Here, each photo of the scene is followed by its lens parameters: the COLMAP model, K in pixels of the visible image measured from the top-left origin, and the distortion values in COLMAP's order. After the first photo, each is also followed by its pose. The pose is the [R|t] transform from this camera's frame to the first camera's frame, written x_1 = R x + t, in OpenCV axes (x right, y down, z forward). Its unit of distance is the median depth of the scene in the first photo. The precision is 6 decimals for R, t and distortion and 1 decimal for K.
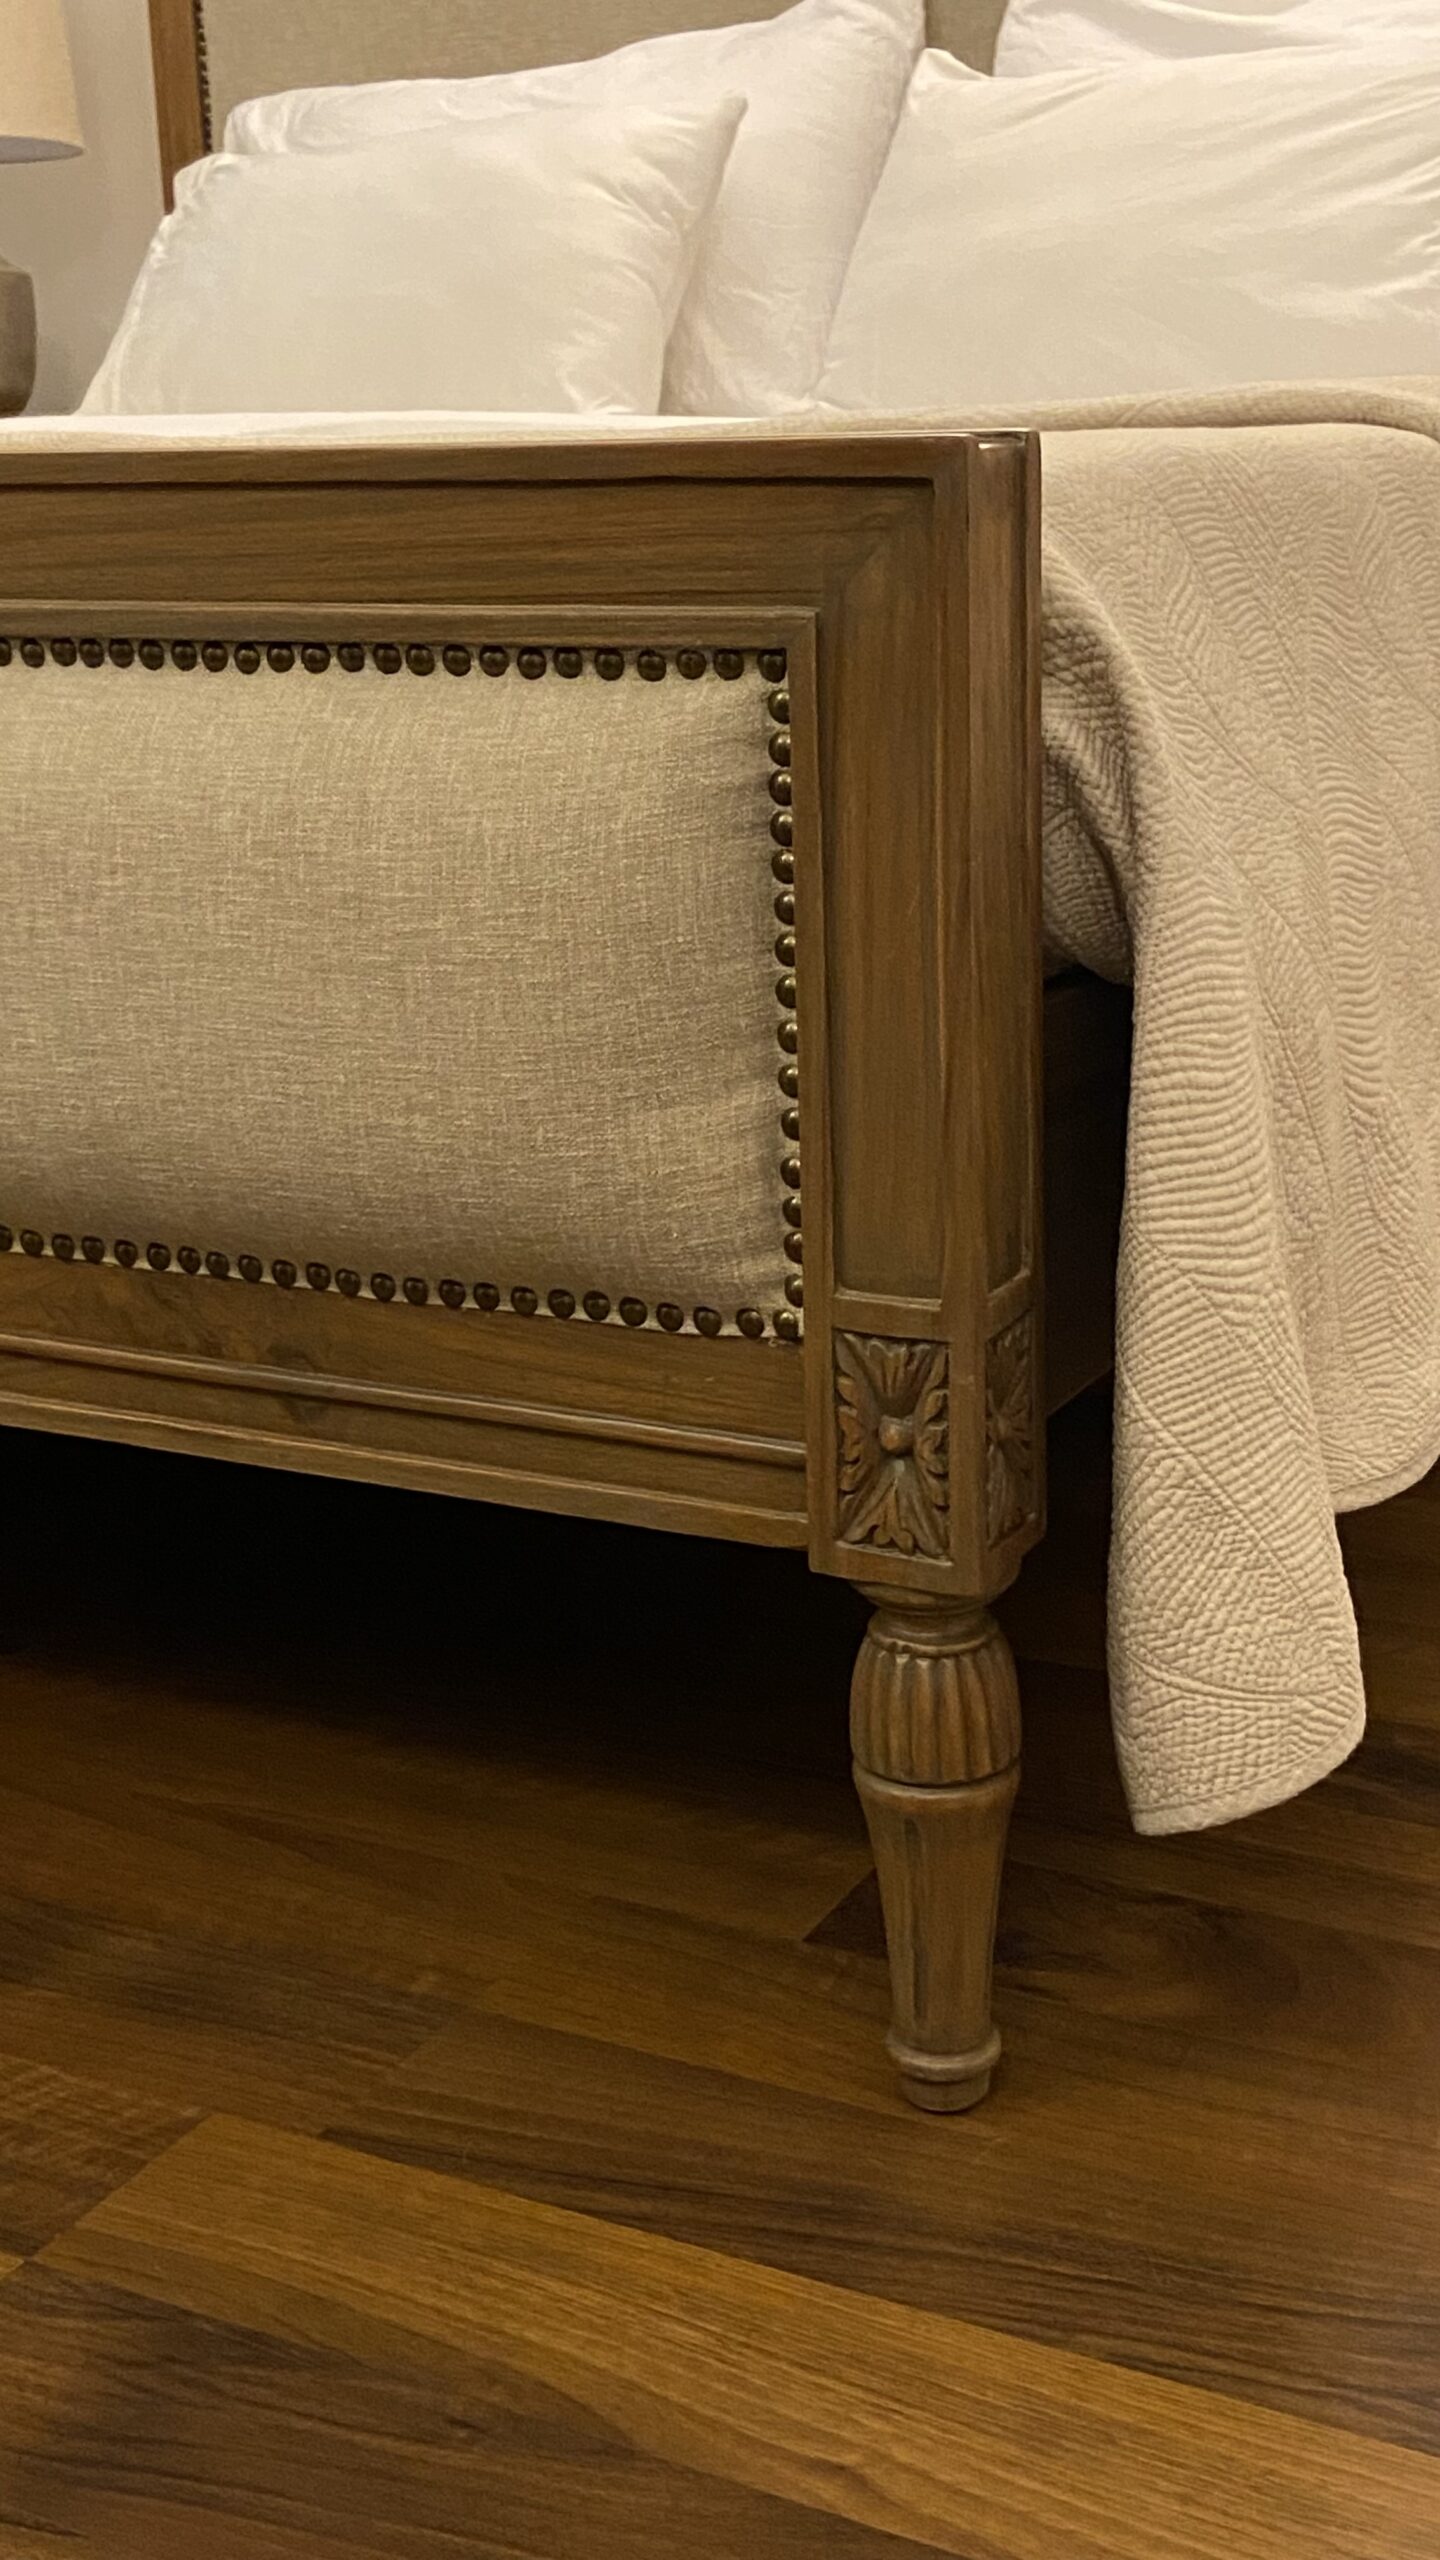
lens RADIAL K [[3159.0, 0, 720.0], [0, 3159.0, 1280.0], [0, 0, 1]] dist [0.126075, 0.012490]
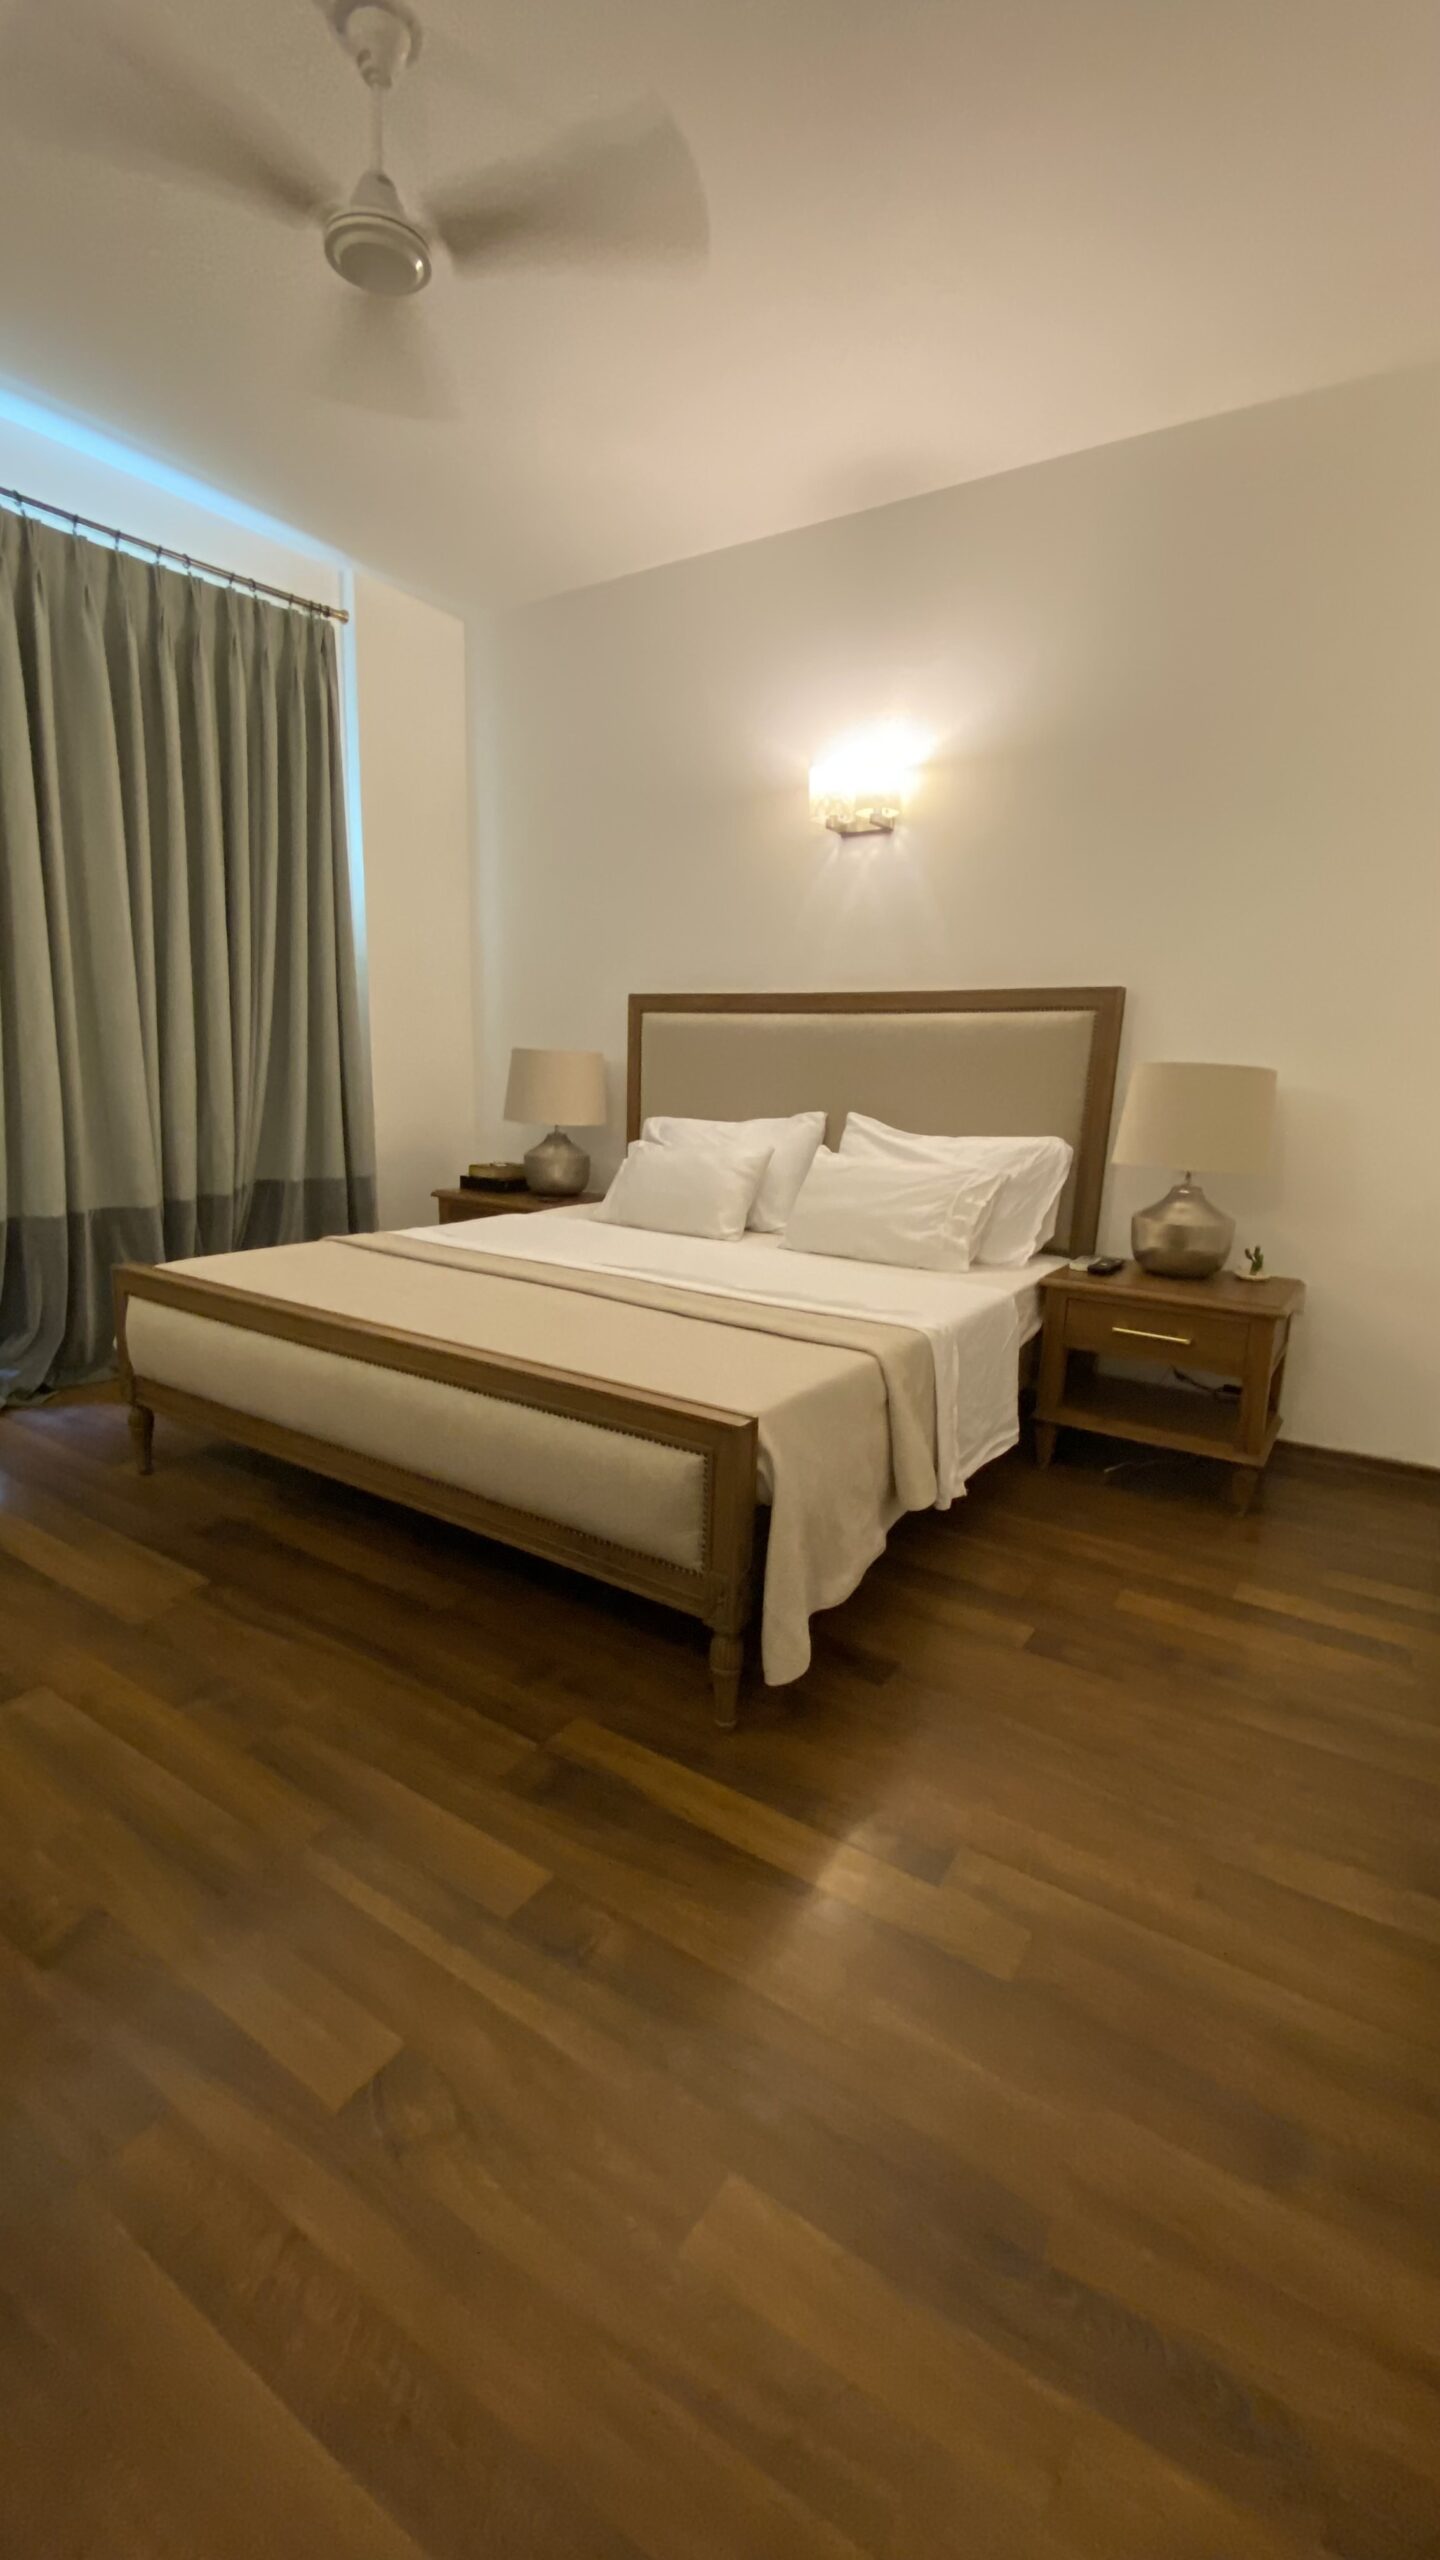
lens RADIAL K [[1046.0, 0, 715.3], [0, 1046.0, 1270.9], [0, 0, 1]] dist [0.062273, -0.000038]
pose [[0.994187, 0.075234, -0.077014, 0.133249], [-0.082029, 0.992627, -0.089238, -0.312238], [0.069732, 0.095037, 0.993028, -0.713949]]
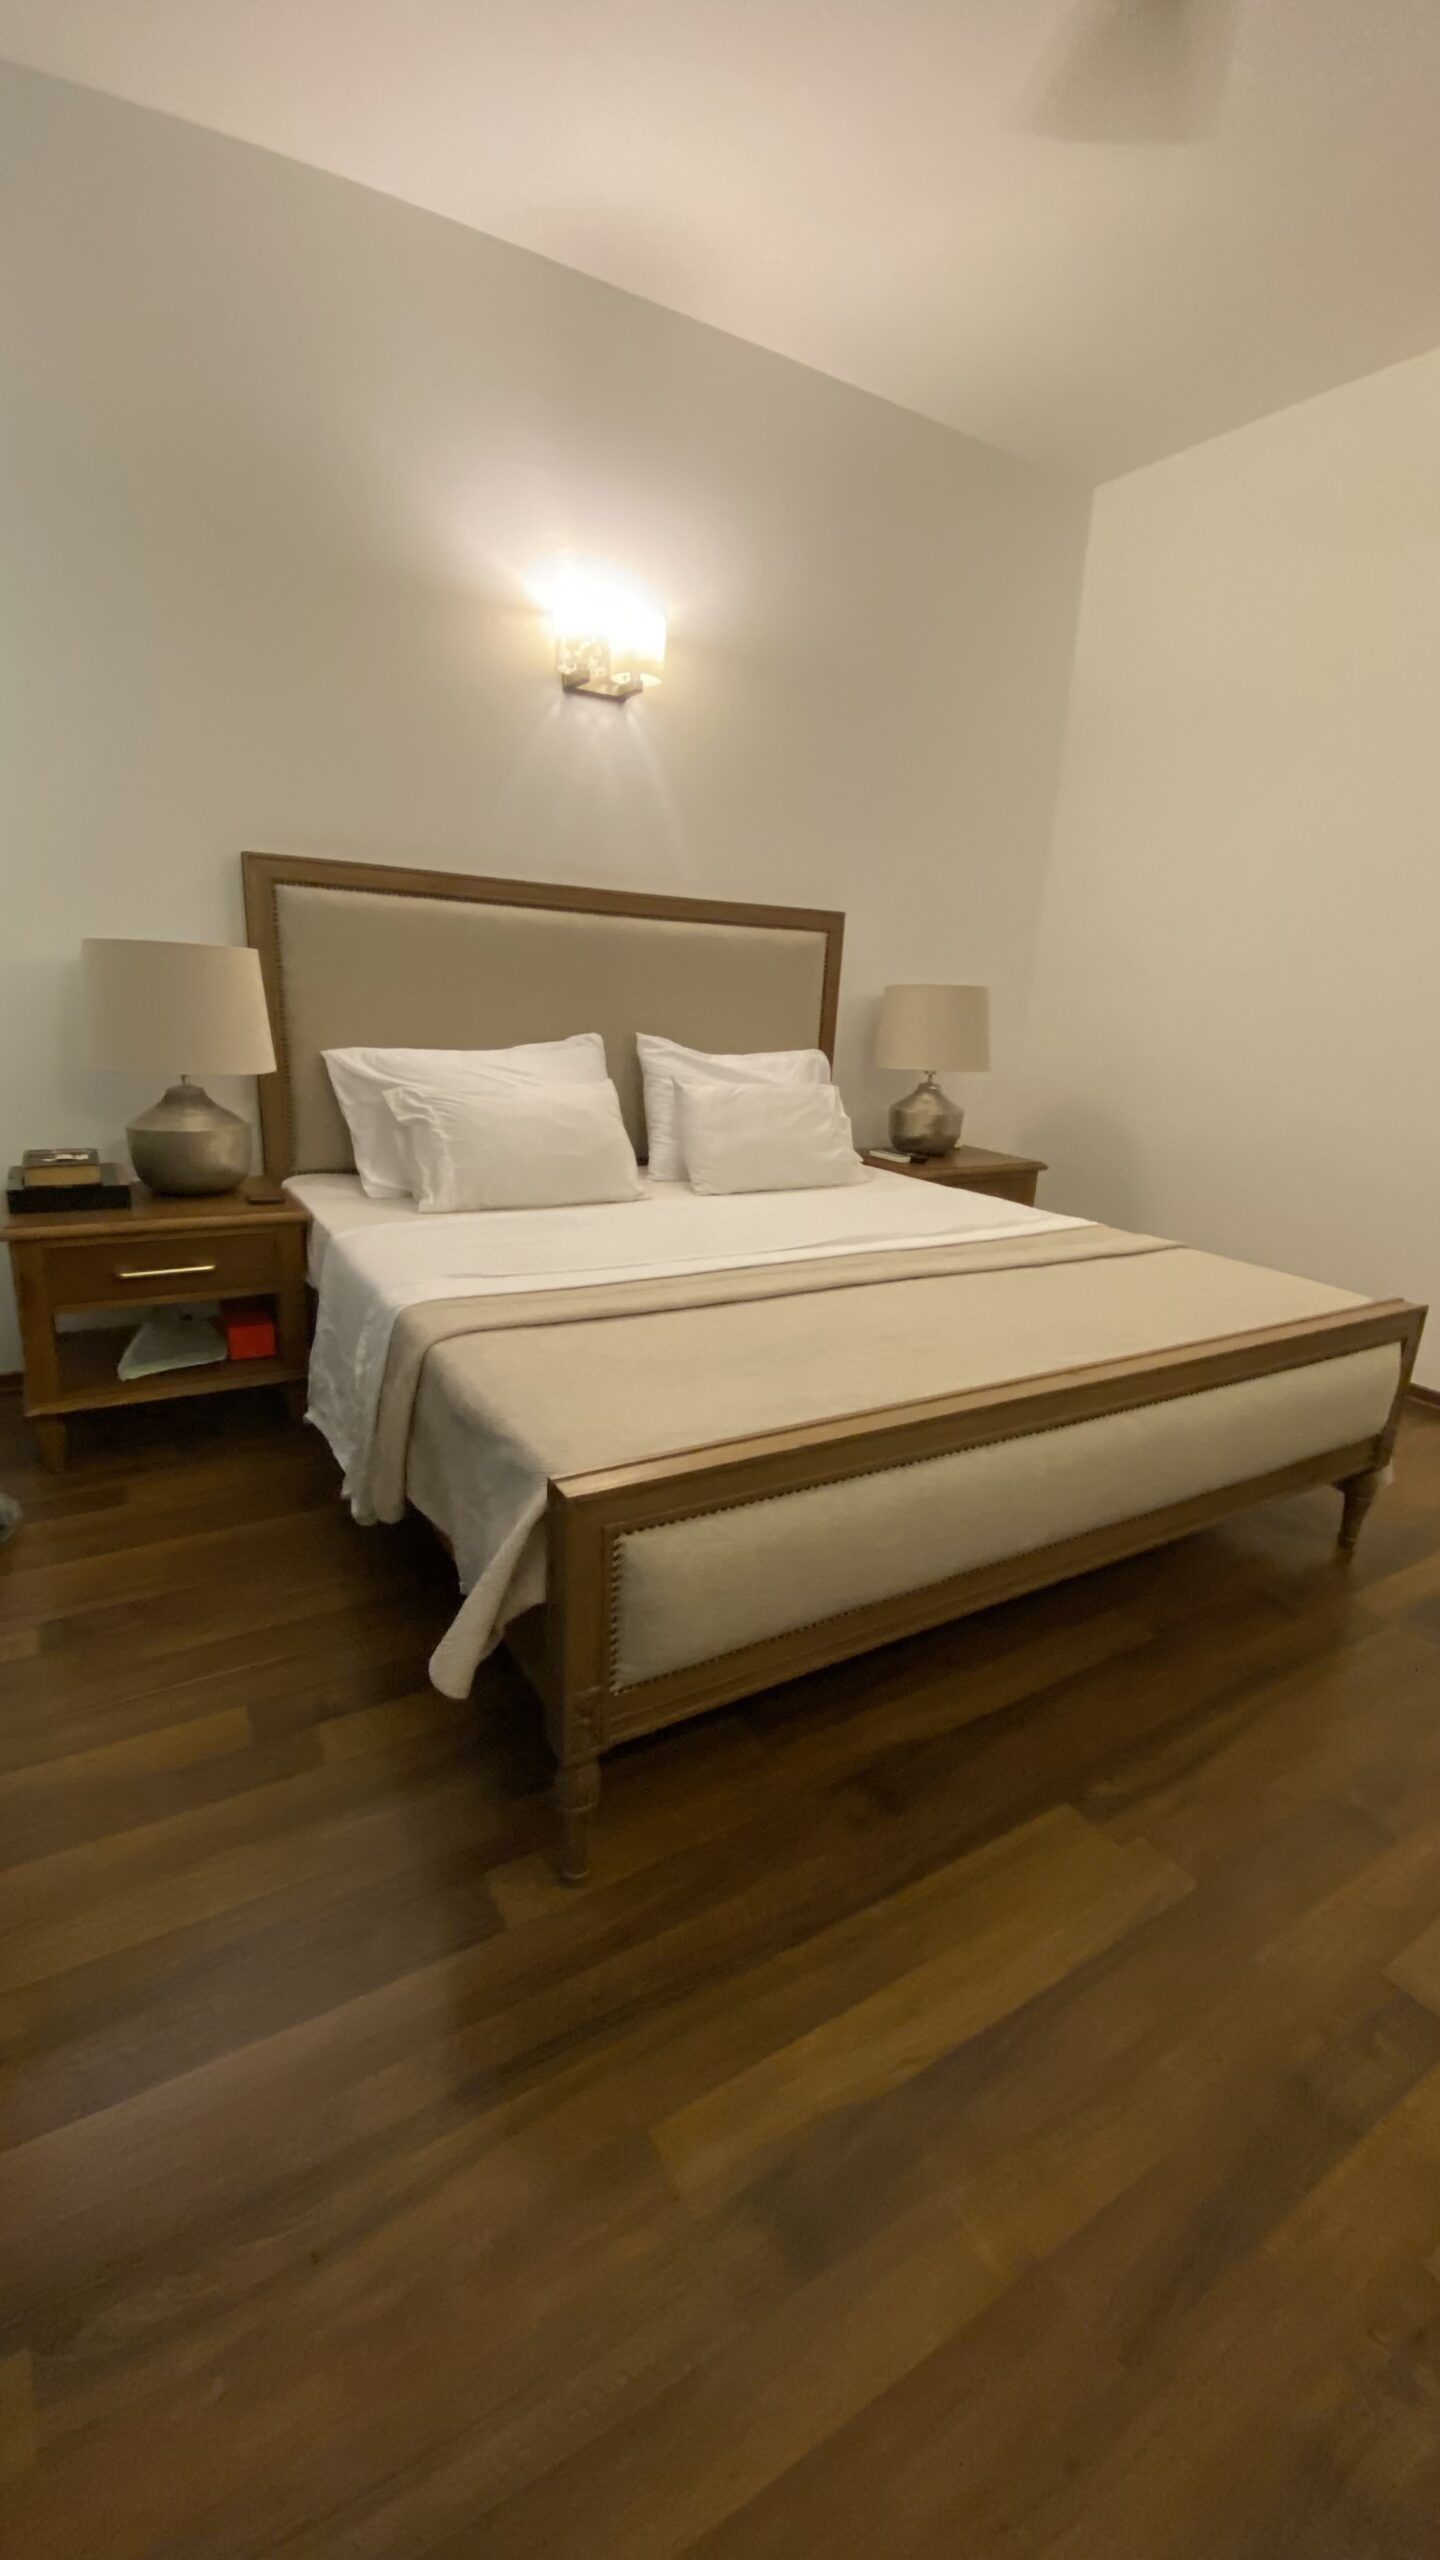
lens RADIAL K [[1030.7, 0, 723.4], [0, 1030.7, 1293.4], [0, 0, 1]] dist [0.001973, 0.000043]
pose [[0.491290, -0.198736, 0.848020, -2.686281], [0.188179, 0.974845, 0.119439, -0.813191], [-0.850425, 0.100900, 0.516329, 1.280619]]
